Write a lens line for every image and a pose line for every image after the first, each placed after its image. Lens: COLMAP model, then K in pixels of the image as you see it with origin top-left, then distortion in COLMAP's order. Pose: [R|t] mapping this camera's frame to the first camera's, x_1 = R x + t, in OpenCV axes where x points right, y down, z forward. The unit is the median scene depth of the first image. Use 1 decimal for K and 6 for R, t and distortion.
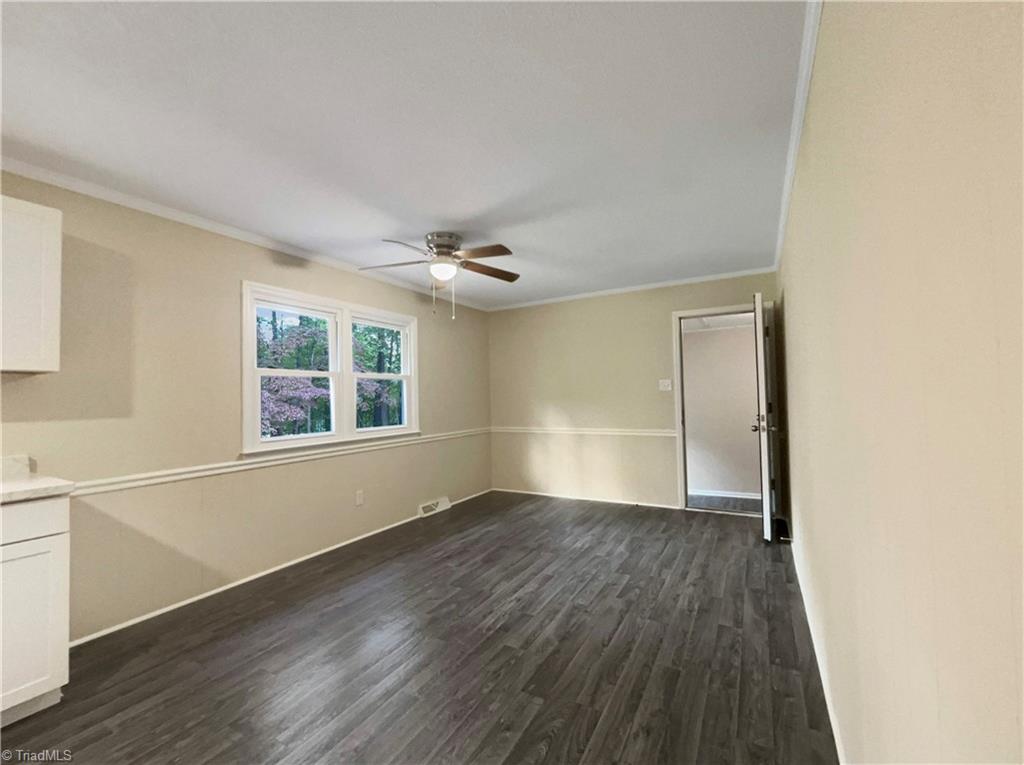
lens RADIAL K [[424.6, 0, 512.0], [0, 424.6, 379.1], [0, 0, 1]] dist [-0.000272, -0.000118]
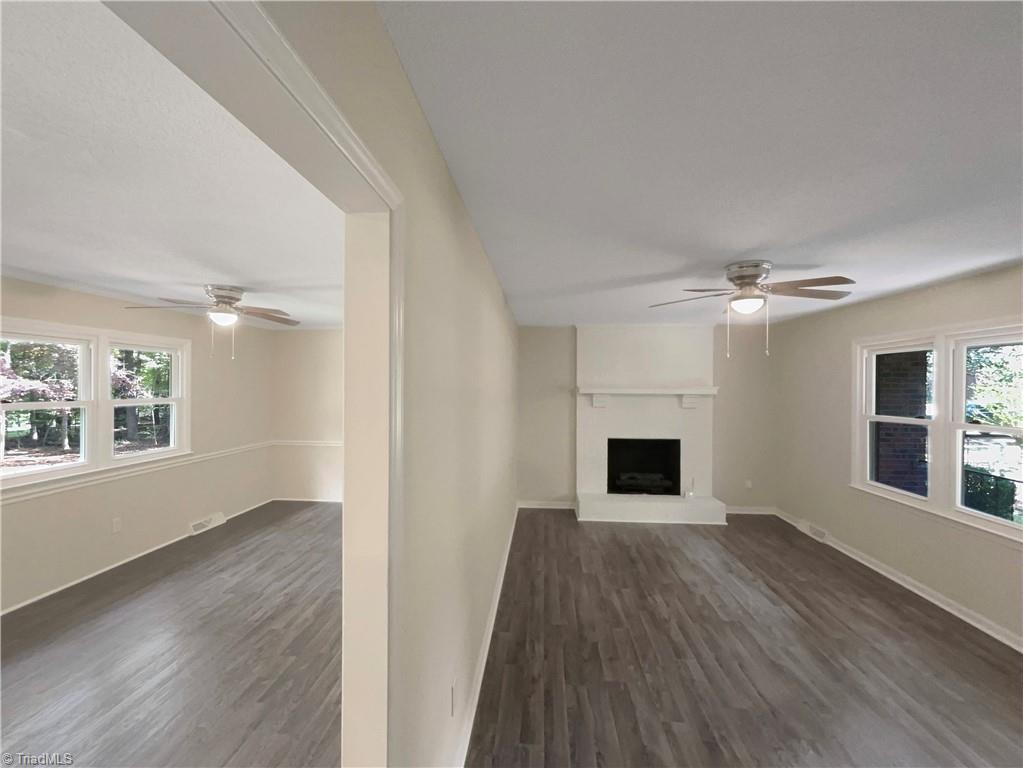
lens RADIAL K [[424.2, 0, 511.5], [0, 424.2, 380.6], [0, 0, 1]] dist [-0.000272, -0.000118]
pose [[0.903890, 0.029844, 0.426722, 0.054075], [-0.043872, 0.998771, 0.023078, -0.152069], [-0.425509, -0.039581, 0.904088, -0.346937]]
